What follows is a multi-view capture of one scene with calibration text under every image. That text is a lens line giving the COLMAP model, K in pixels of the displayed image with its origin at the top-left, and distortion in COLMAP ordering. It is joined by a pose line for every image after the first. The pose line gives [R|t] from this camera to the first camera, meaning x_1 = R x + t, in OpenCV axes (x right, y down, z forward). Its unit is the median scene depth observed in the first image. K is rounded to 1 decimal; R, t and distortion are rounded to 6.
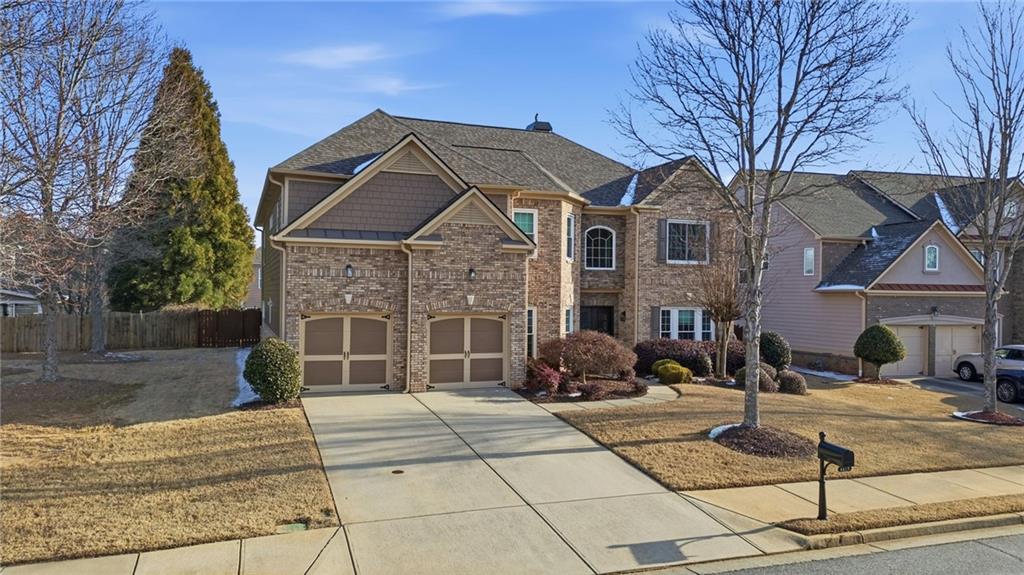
lens RADIAL K [[716.5, 0, 509.8], [0, 716.5, 295.5], [0, 0, 1]] dist [0.120955, -0.141479]
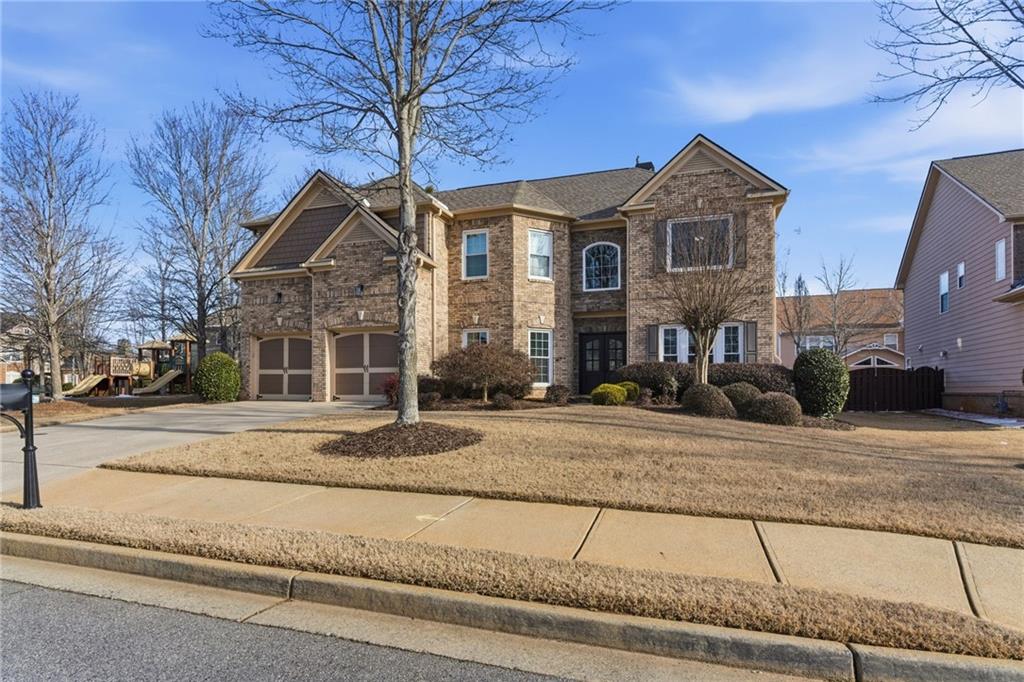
lens RADIAL K [[538.2, 0, 508.4], [0, 538.2, 381.1], [0, 0, 1]] dist [-0.000189, -0.000029]
pose [[0.779598, -0.018584, -0.626004, 0.585122], [0.008072, 0.999775, -0.019628, 0.116139], [0.626228, 0.010248, 0.779573, 0.512309]]
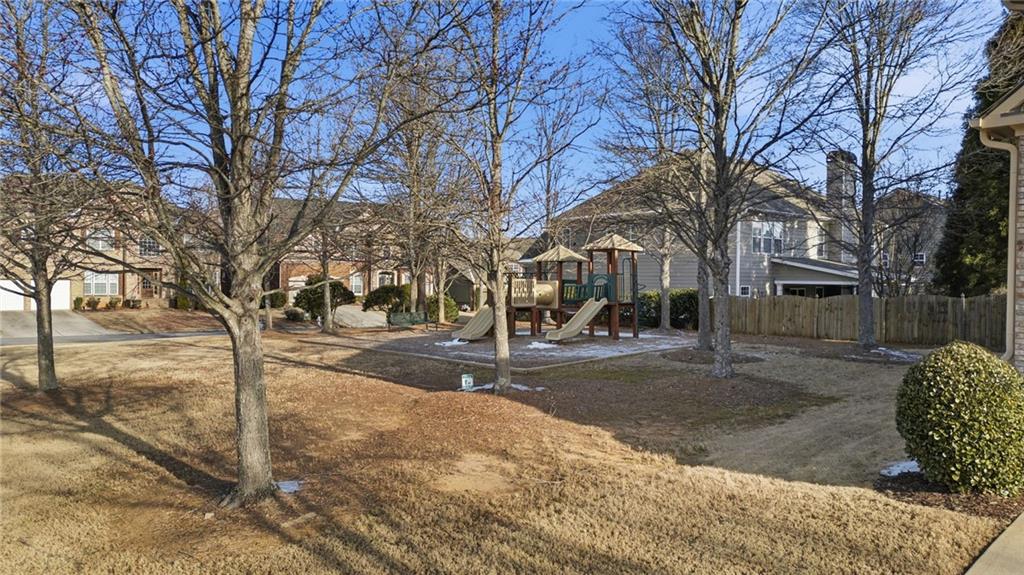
lens RADIAL K [[716.5, 0, 509.8], [0, 716.5, 295.5], [0, 0, 1]] dist [0.120955, -0.141479]
pose [[0.391177, 0.016266, -0.920172, -0.015611], [-0.003788, 0.999864, 0.016064, 0.019726], [0.920308, -0.002799, 0.391185, 0.495665]]
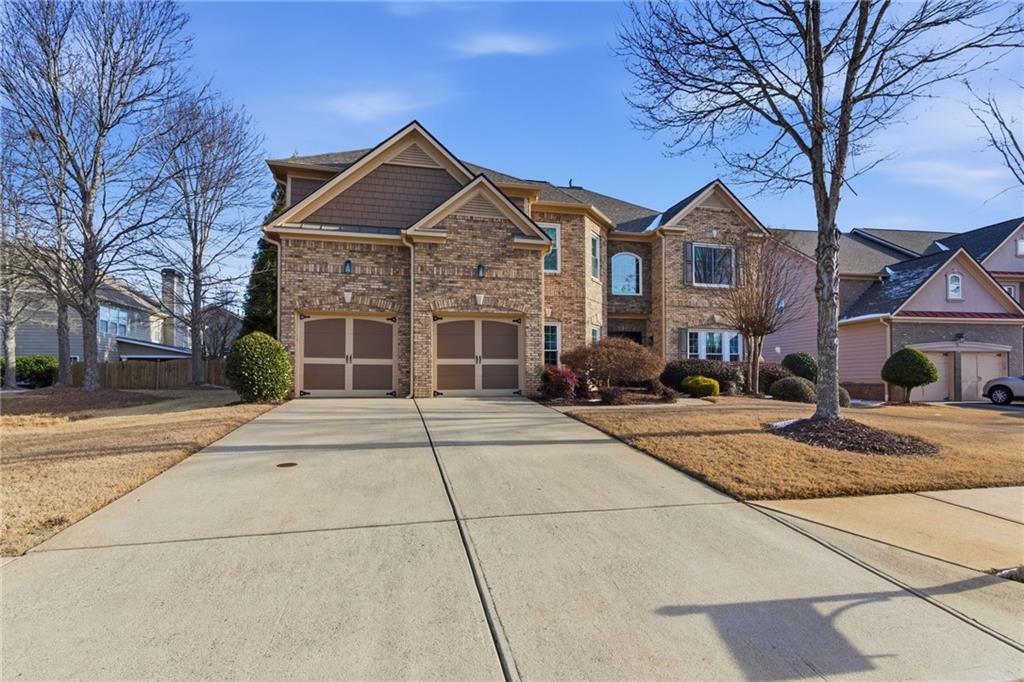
lens RADIAL K [[483.5, 0, 517.3], [0, 483.5, 372.5], [0, 0, 1]] dist [0.000878, 0.000723]
pose [[0.993025, -0.013533, -0.117126, 0.063035], [0.011681, 0.999796, -0.016477, 0.108723], [0.117325, 0.014993, 0.992980, 0.378158]]
